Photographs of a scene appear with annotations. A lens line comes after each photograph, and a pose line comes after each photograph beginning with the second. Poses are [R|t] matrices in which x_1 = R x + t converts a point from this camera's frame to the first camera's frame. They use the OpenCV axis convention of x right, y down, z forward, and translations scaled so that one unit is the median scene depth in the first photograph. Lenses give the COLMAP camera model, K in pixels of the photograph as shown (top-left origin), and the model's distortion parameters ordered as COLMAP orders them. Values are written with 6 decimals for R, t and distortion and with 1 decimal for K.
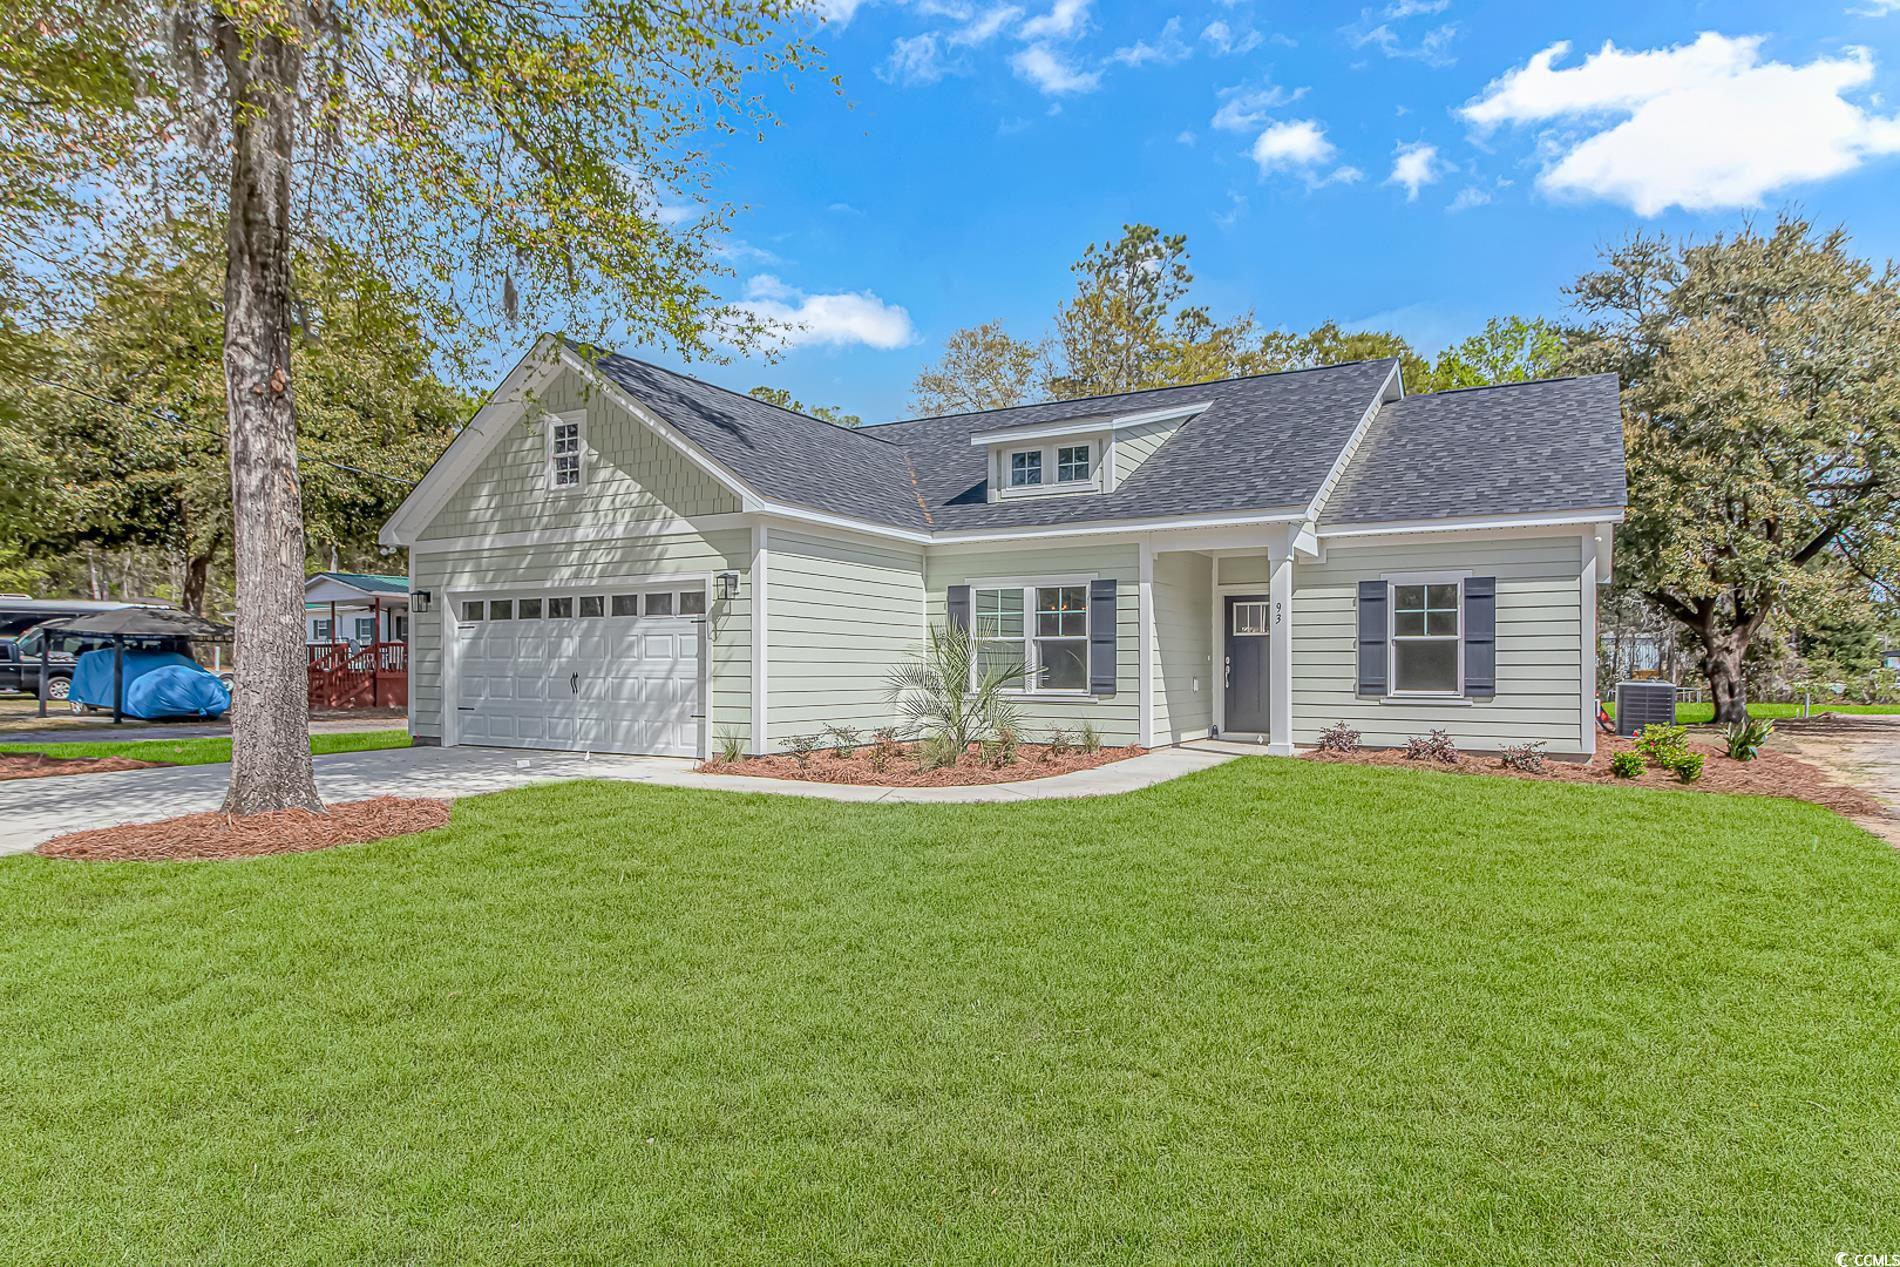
lens RADIAL K [[1139.4, 0, 948.0], [0, 1139.4, 643.4], [0, 0, 1]] dist [0.000108, 0.000122]
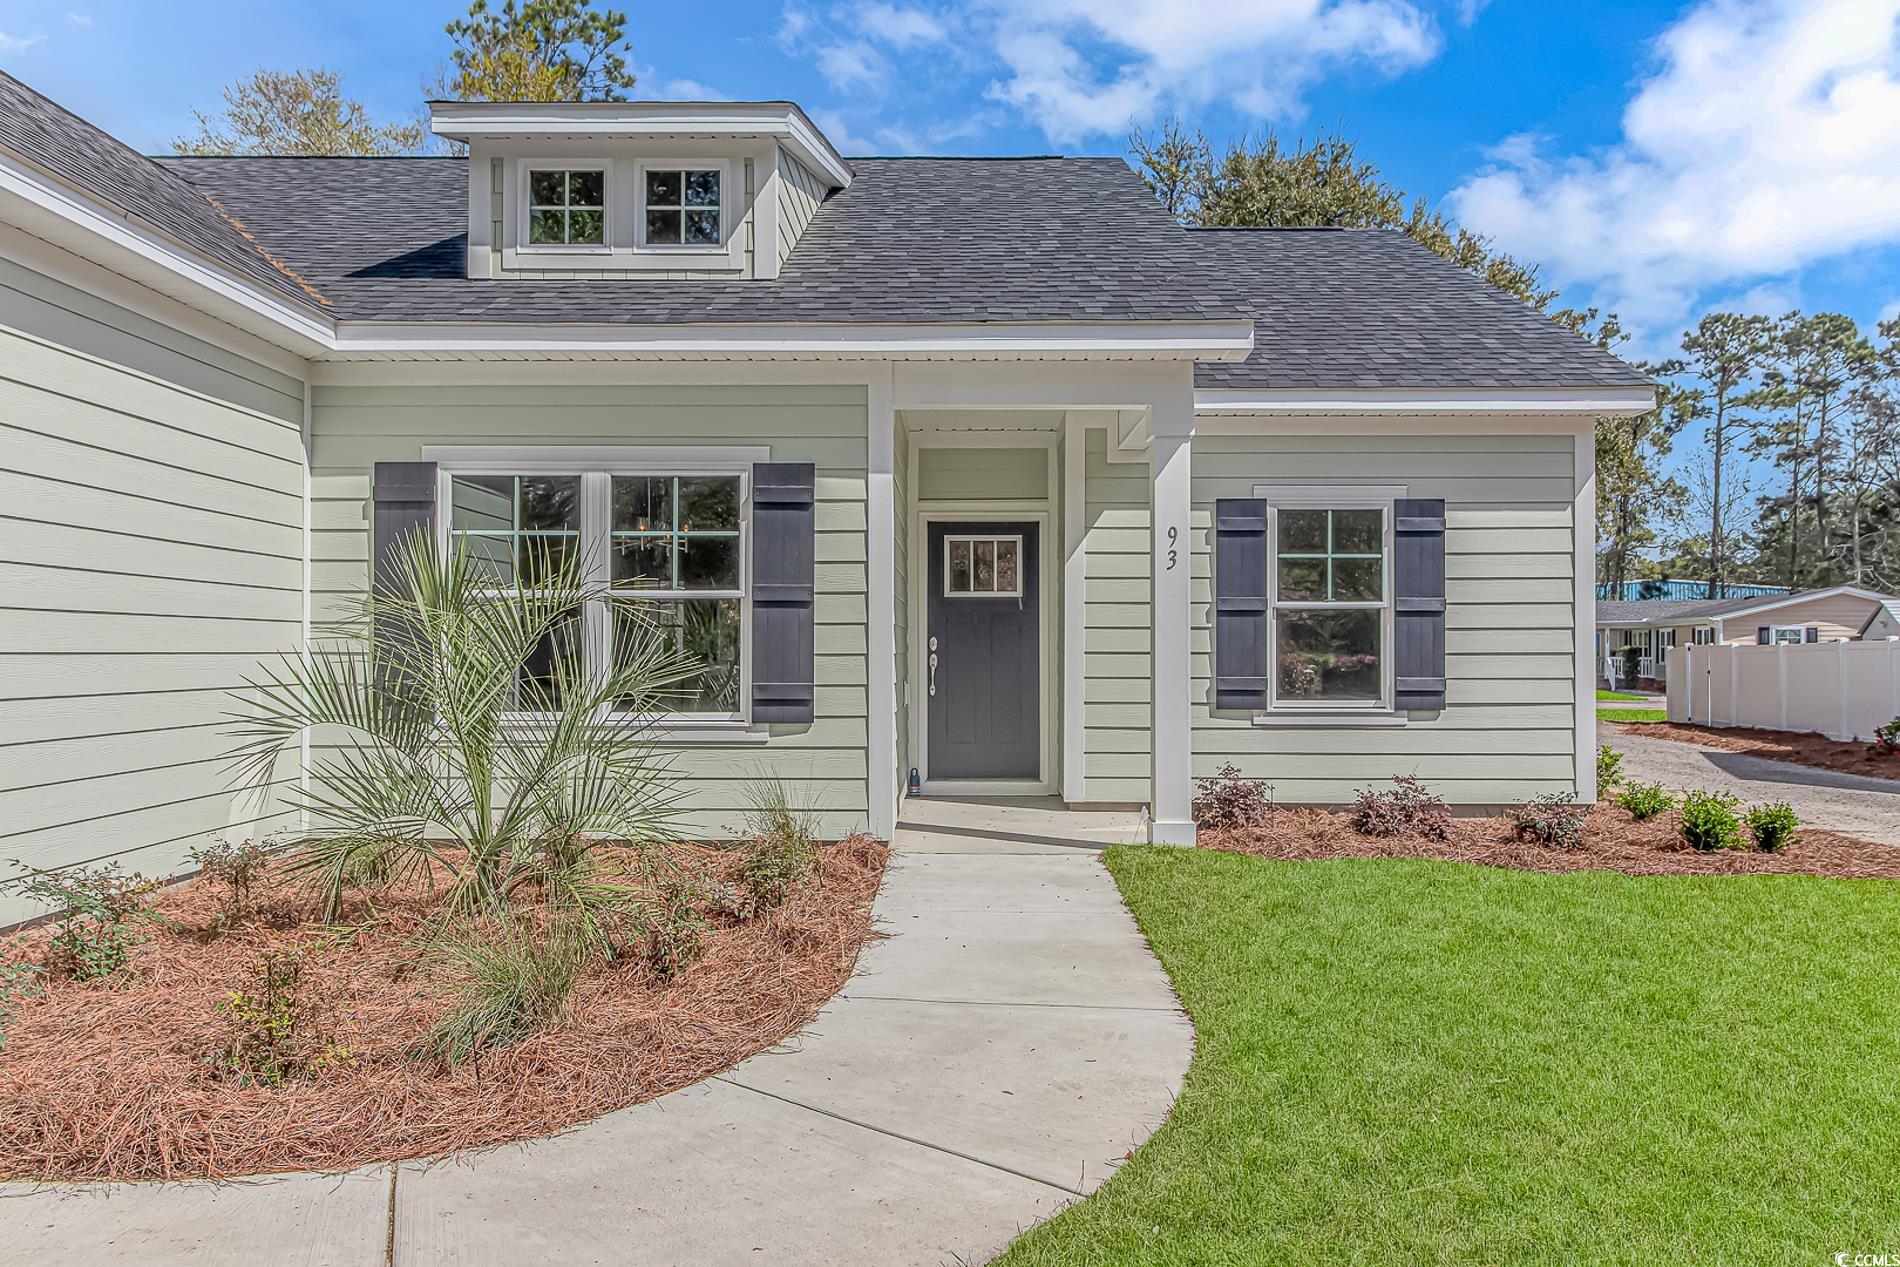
lens RADIAL K [[1351.7, 0, 952.6], [0, 1351.7, 627.2], [0, 0, 1]] dist [0.010529, -0.002604]
pose [[0.865300, 0.006602, 0.501212, -0.067871], [-0.009871, 0.999944, 0.003870, 0.005009], [-0.501158, -0.008296, 0.865316, 0.511708]]
